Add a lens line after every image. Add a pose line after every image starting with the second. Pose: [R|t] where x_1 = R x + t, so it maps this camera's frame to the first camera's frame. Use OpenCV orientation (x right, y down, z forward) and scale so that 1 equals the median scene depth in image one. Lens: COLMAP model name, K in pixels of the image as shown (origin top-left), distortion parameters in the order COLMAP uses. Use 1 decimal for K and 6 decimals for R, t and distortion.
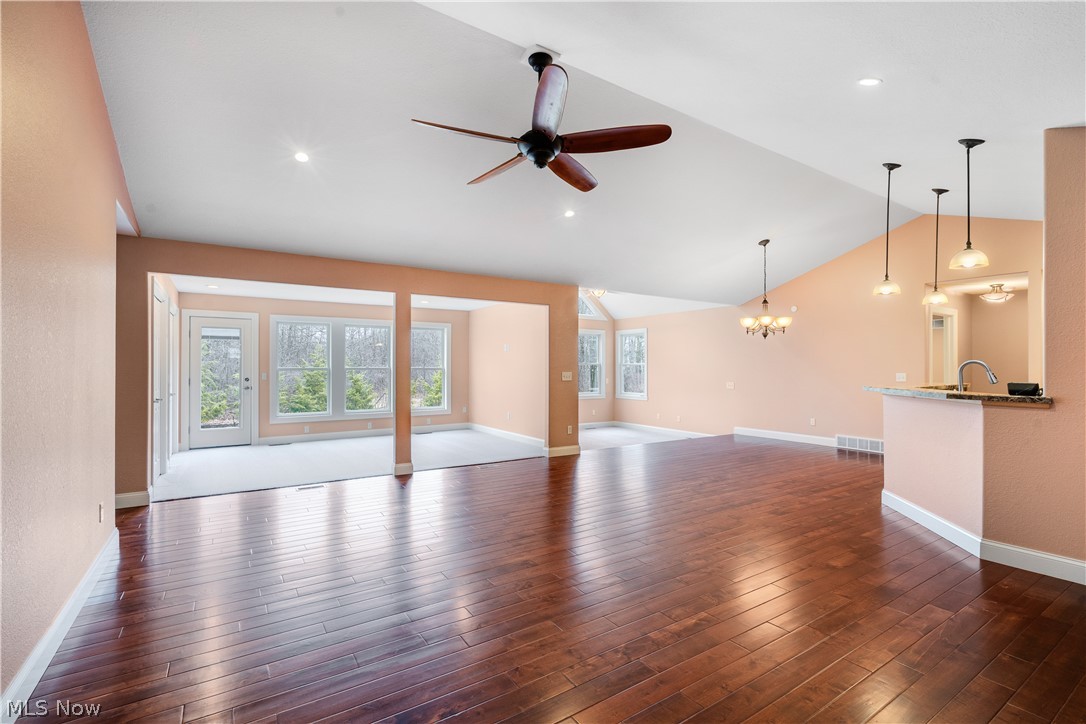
lens RADIAL K [[493.4, 0, 567.9], [0, 493.4, 367.9], [0, 0, 1]] dist [0.004931, 0.000645]
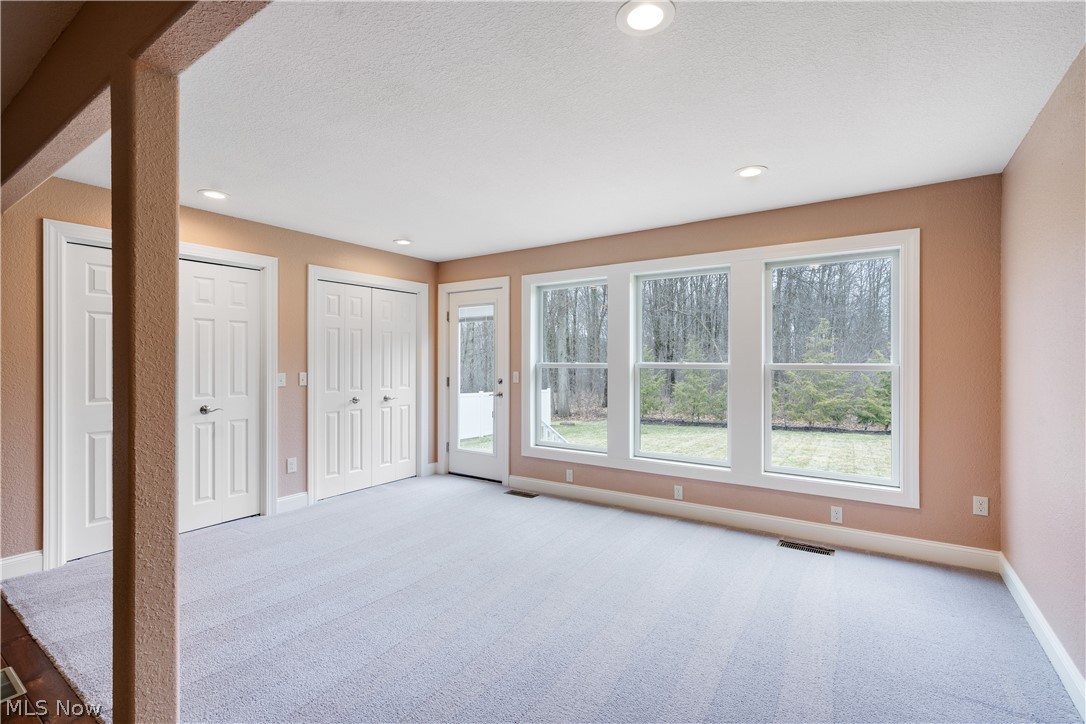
lens RADIAL K [[493.4, 0, 540.0], [0, 493.4, 361.7], [0, 0, 1]] dist [0.004931, 0.000645]
pose [[0.345846, 0.000393, -0.938291, -0.016160], [-0.002449, 0.999997, -0.000484, -0.001261], [0.938288, 0.002466, 0.345846, 0.532178]]
